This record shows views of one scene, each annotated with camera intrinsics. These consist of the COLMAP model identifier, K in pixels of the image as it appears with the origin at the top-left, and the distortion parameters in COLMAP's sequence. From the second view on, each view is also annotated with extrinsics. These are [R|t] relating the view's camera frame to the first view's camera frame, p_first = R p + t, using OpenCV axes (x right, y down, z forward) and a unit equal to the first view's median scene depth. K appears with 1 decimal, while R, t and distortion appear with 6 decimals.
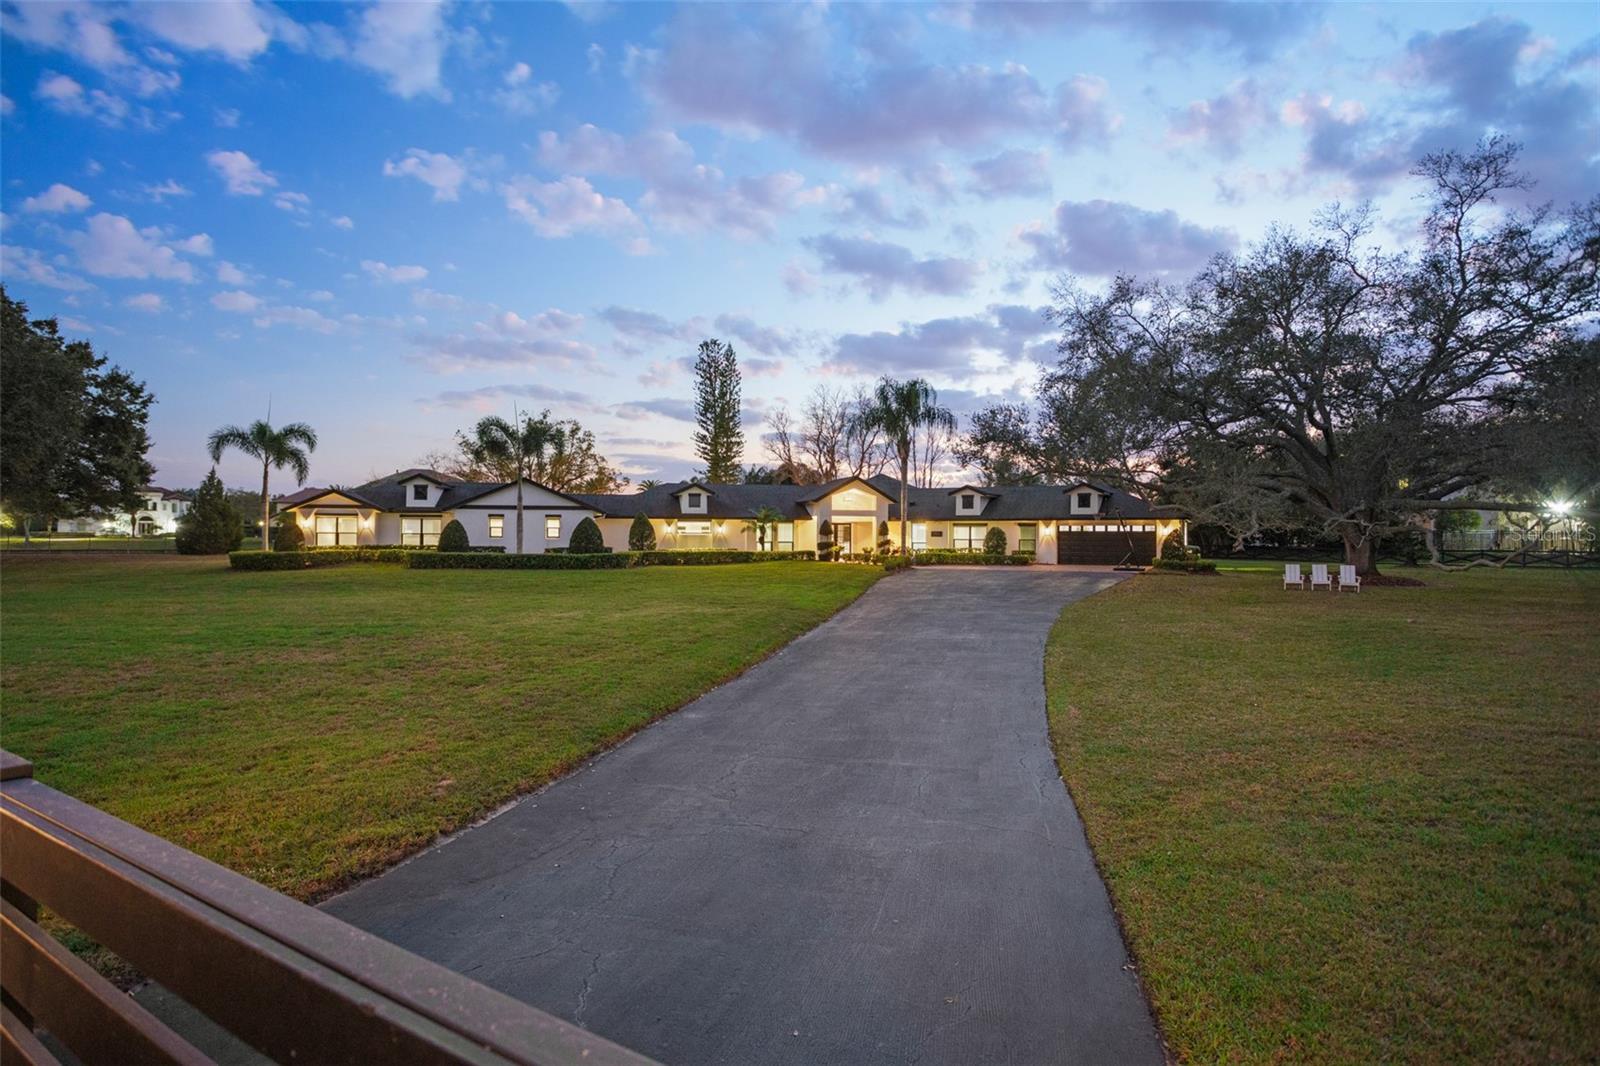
lens RADIAL K [[989.1, 0, 790.4], [0, 989.1, 524.9], [0, 0, 1]] dist [0.000623, -0.000850]
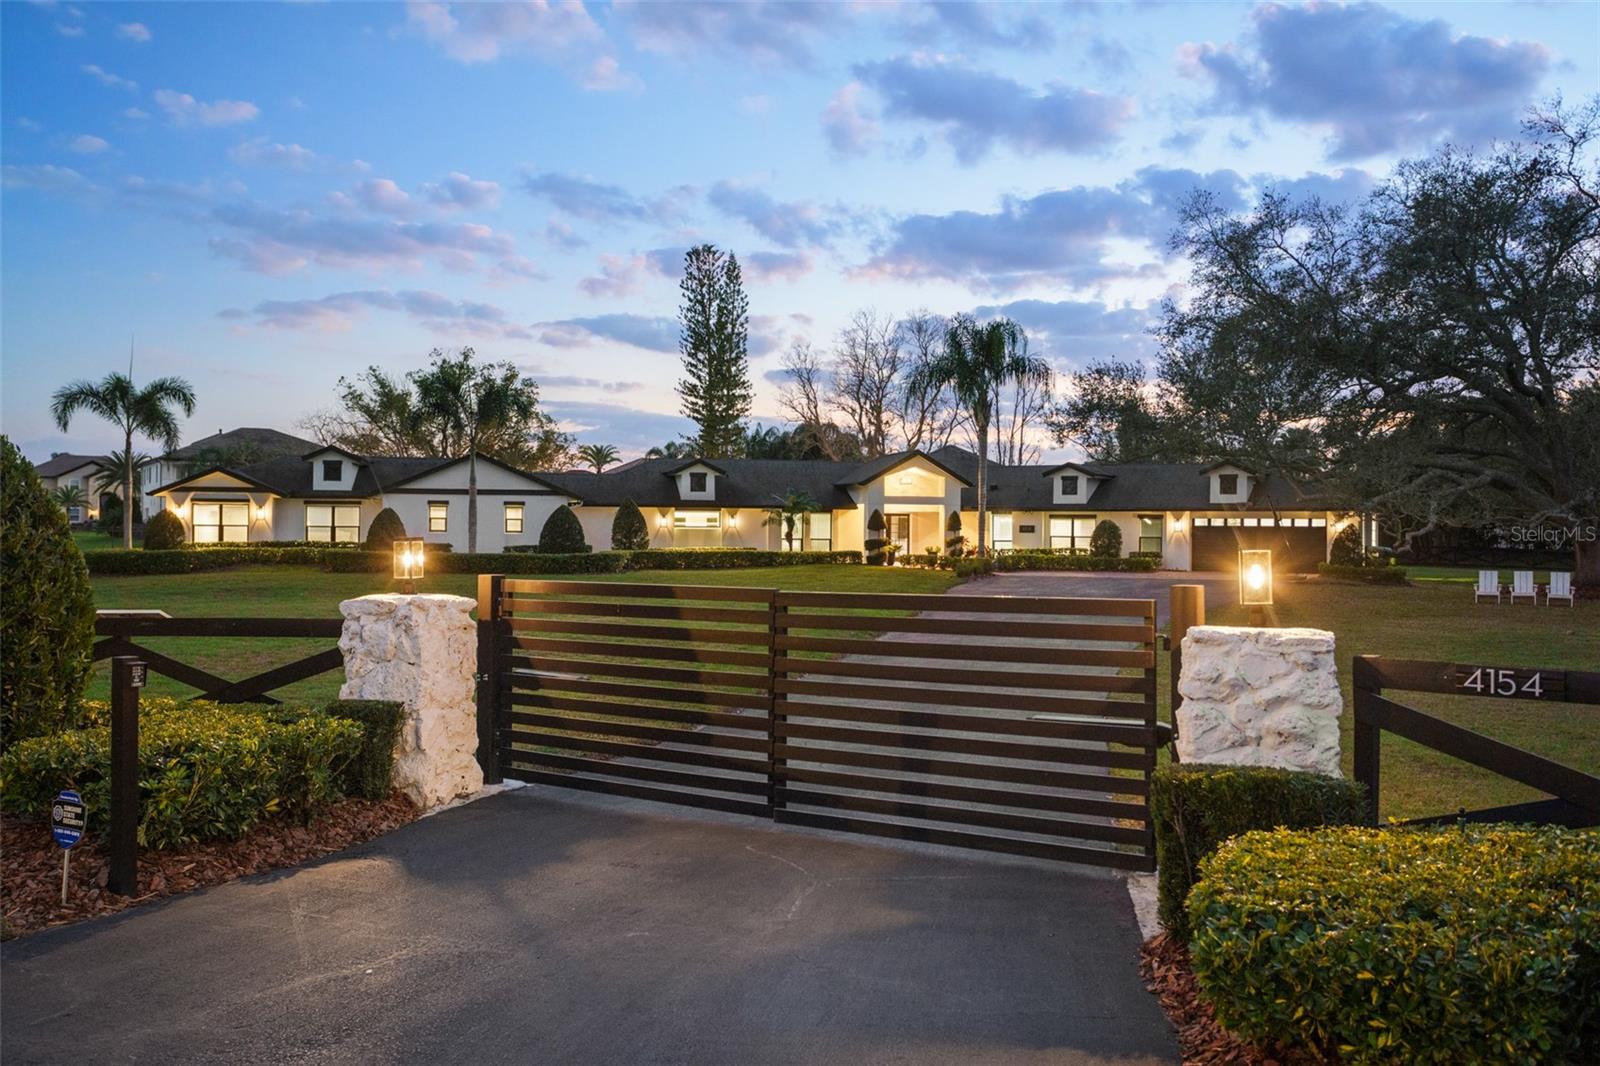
lens RADIAL K [[1528.8, 0, 805.7], [0, 1528.8, 500.4], [0, 0, 1]] dist [0.062412, -0.003772]
pose [[0.999938, 0.003636, -0.010501, -0.004814], [-0.003718, 0.999963, -0.007792, -0.002696], [0.010472, 0.007830, 0.999915, -0.142860]]
